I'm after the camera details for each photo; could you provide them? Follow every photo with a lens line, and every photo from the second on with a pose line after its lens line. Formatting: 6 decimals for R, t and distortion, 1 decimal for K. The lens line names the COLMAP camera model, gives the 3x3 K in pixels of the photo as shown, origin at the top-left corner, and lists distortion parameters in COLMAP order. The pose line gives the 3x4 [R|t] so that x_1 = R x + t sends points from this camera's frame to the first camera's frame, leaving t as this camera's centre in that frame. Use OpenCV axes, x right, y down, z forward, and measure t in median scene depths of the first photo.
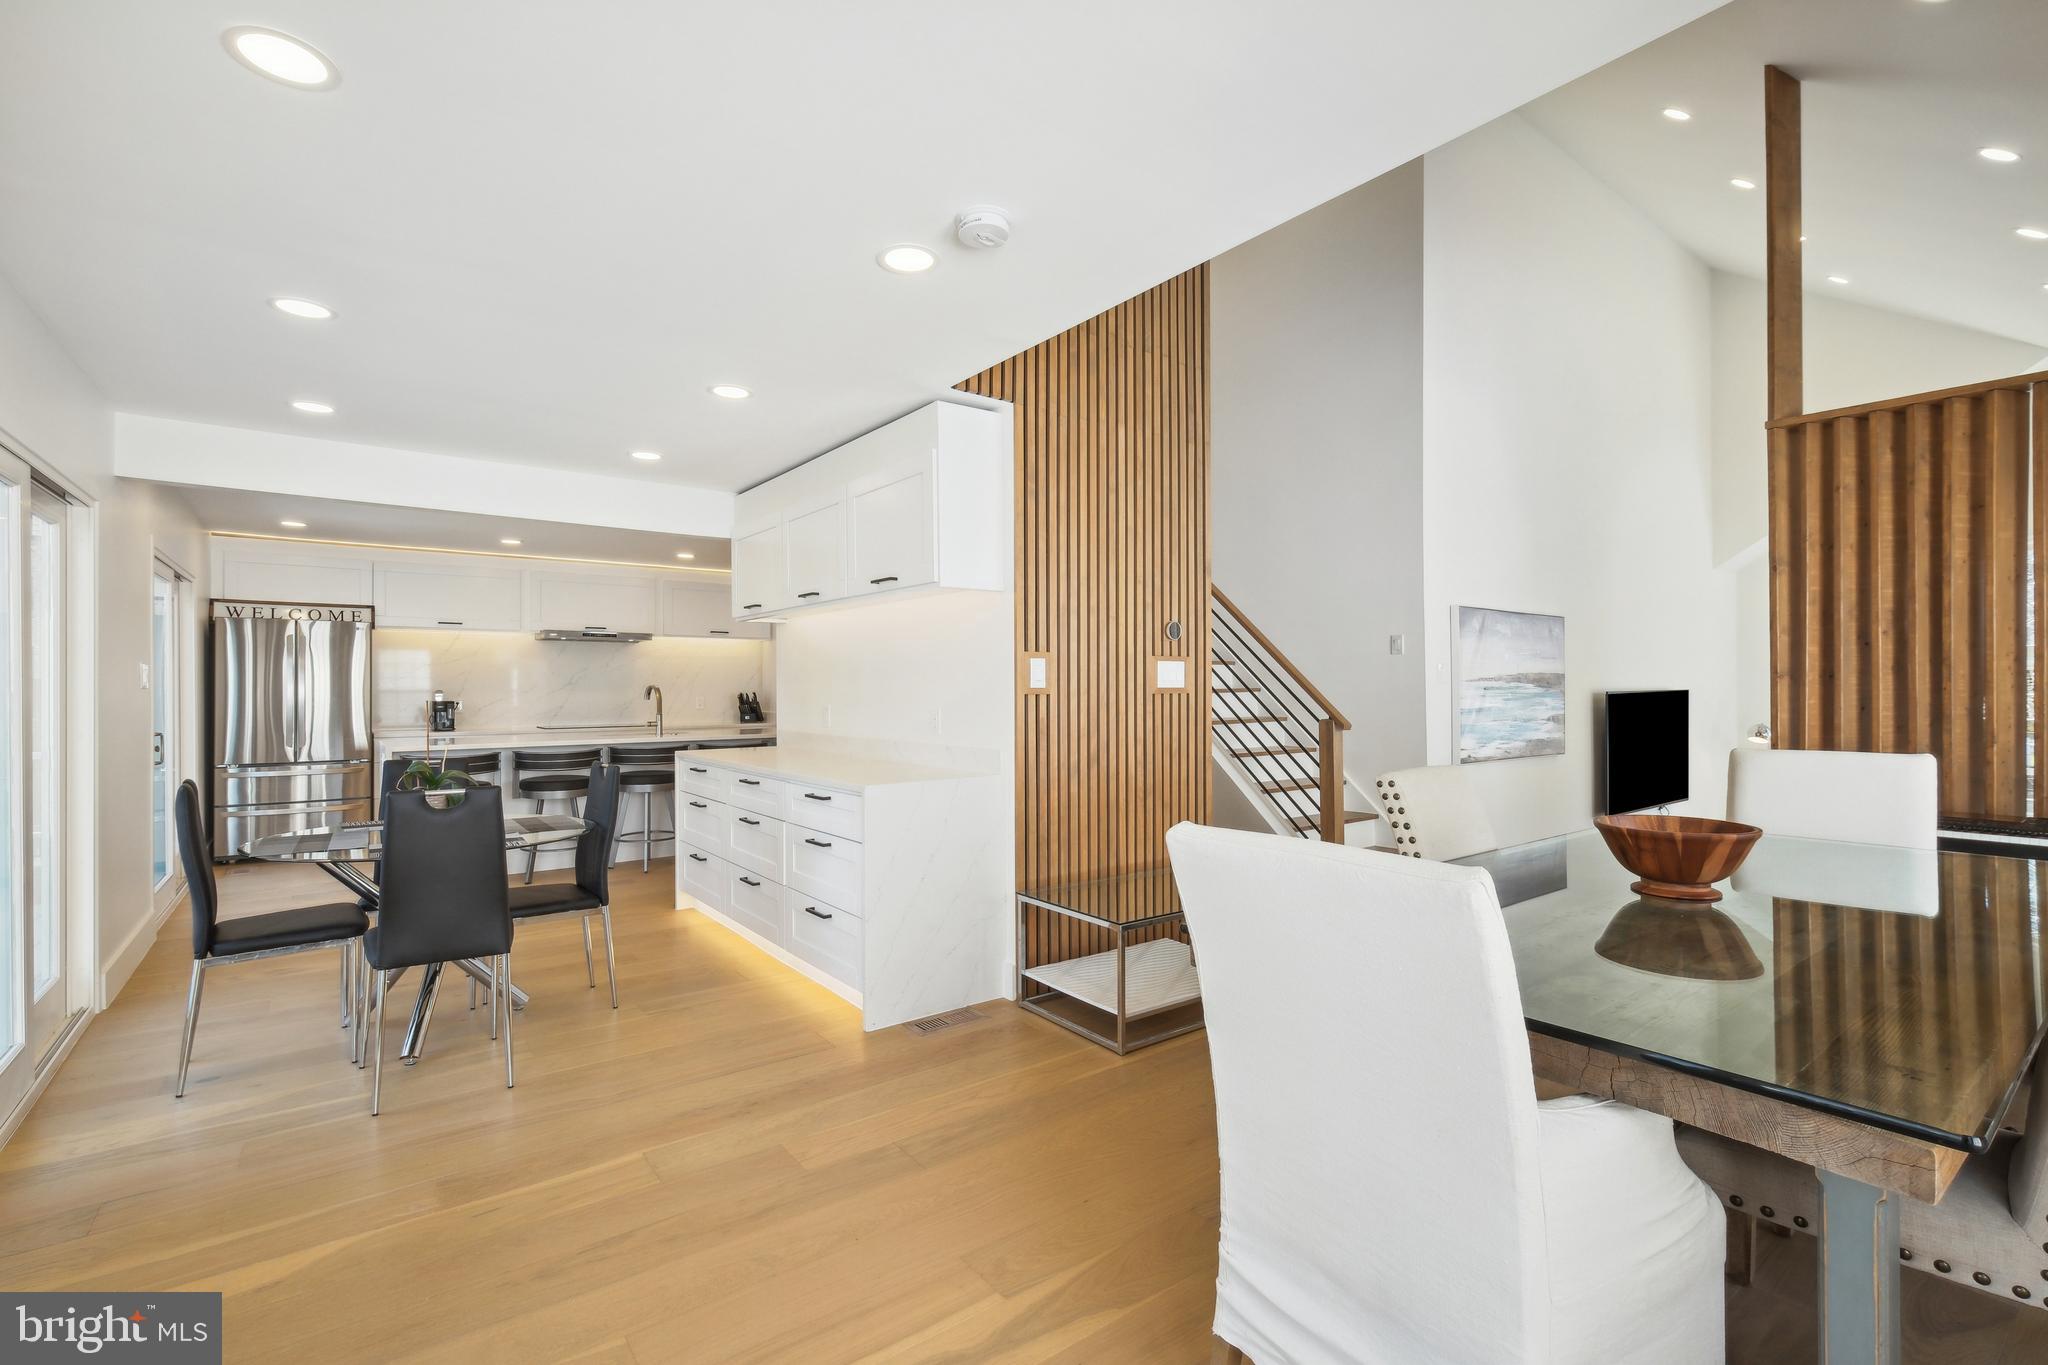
lens RADIAL K [[901.5, 0, 1020.1], [0, 901.5, 682.1], [0, 0, 1]] dist [0.001163, -0.000943]
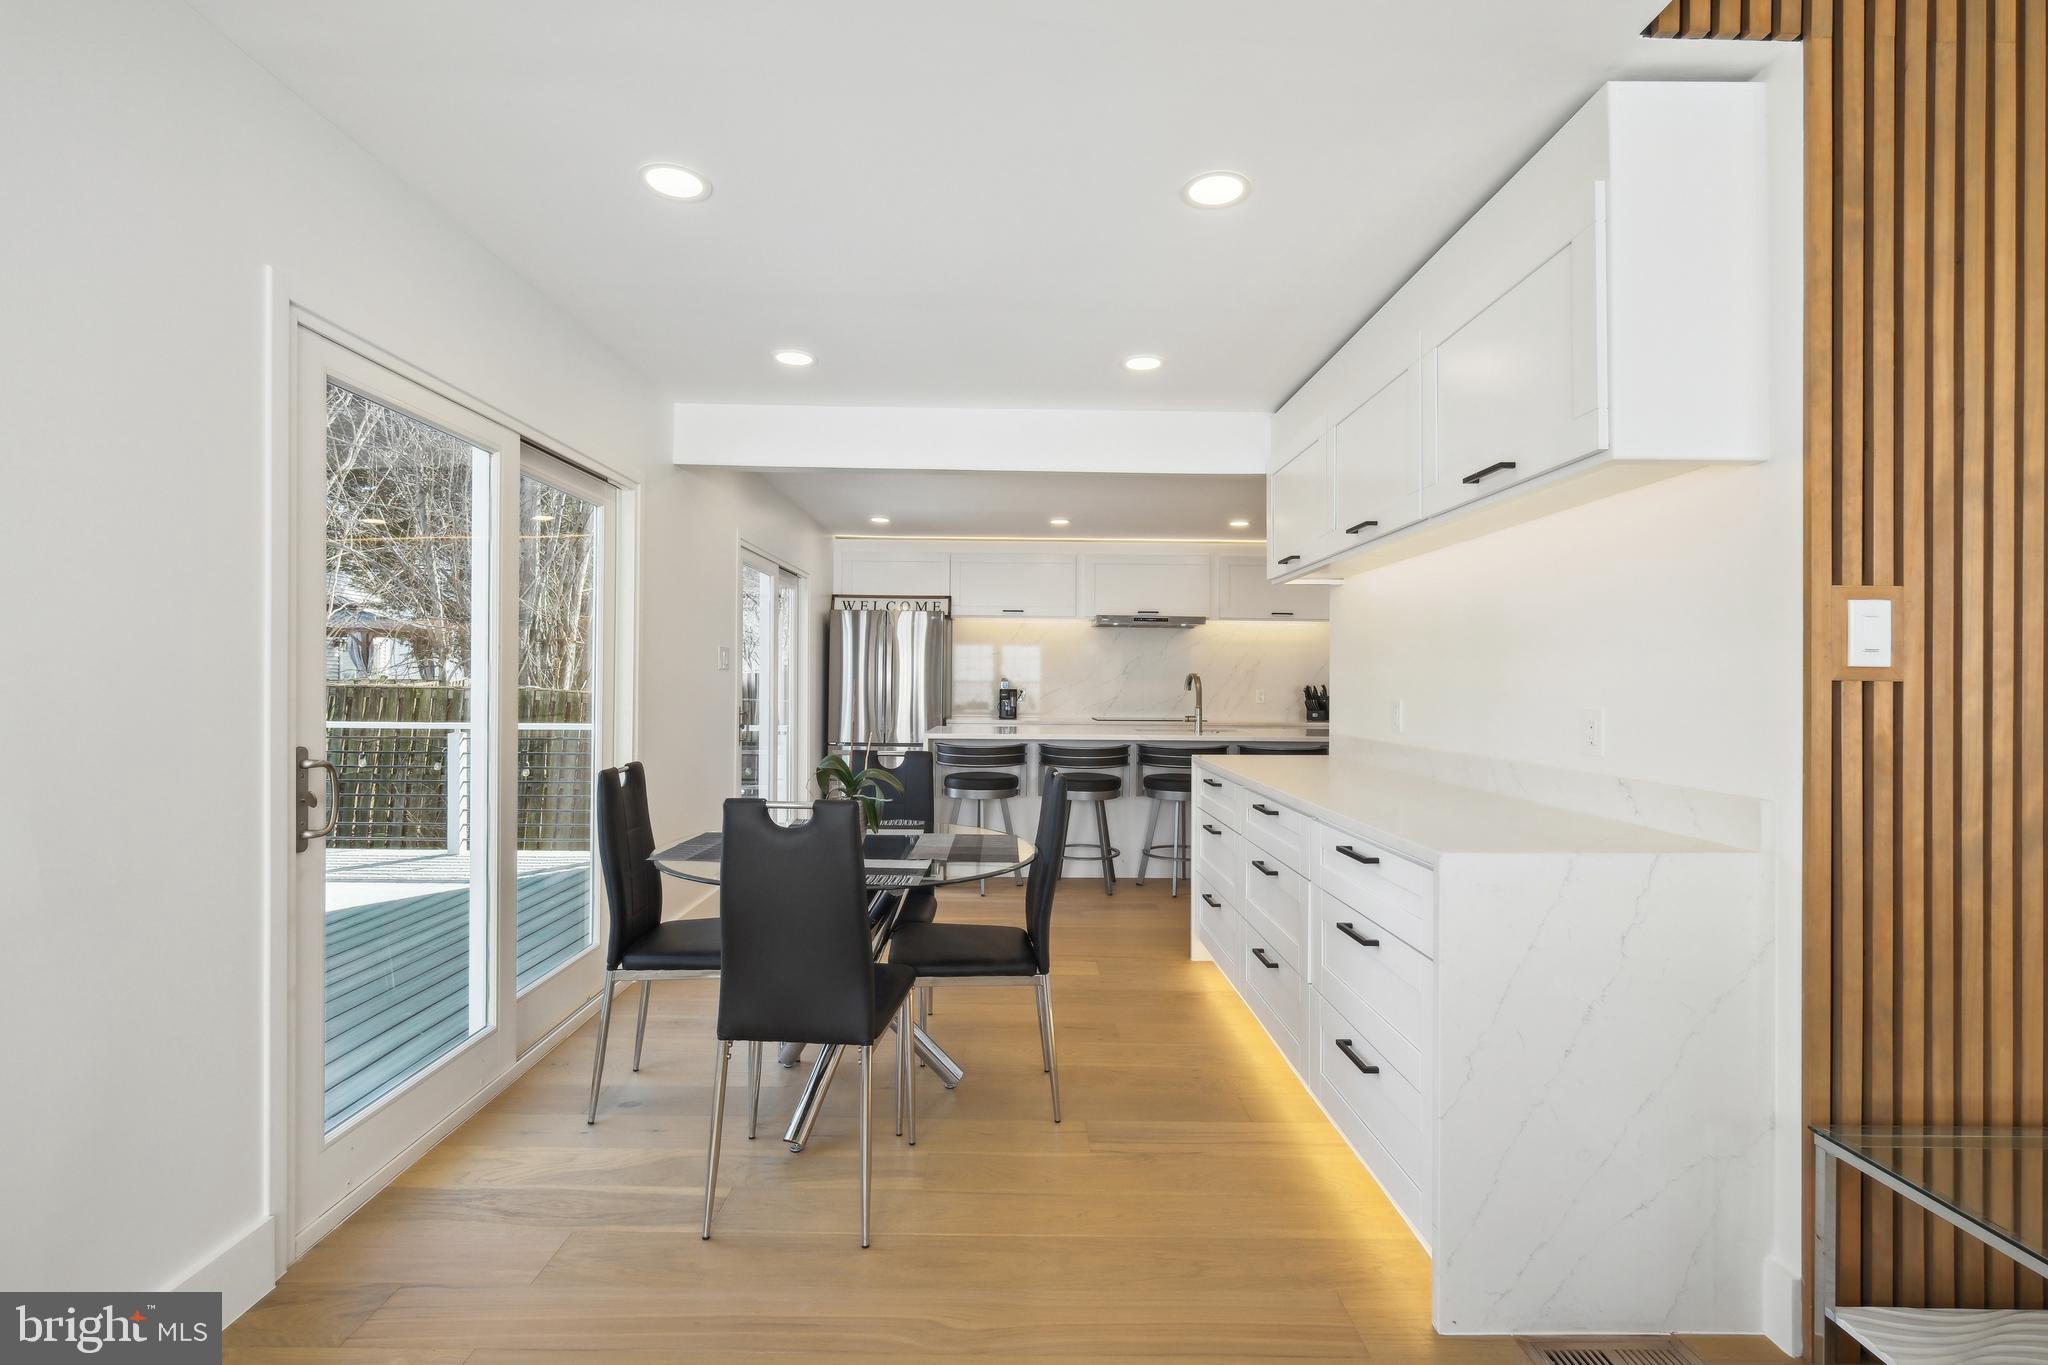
lens RADIAL K [[901.5, 0, 1030.4], [0, 901.5, 677.3], [0, 0, 1]] dist [0.001163, -0.000943]
pose [[0.806379, 0.006371, -0.591365, -0.037539], [-0.007711, 0.999970, 0.000258, 0.010989], [0.591349, 0.004352, 0.806404, 0.296182]]
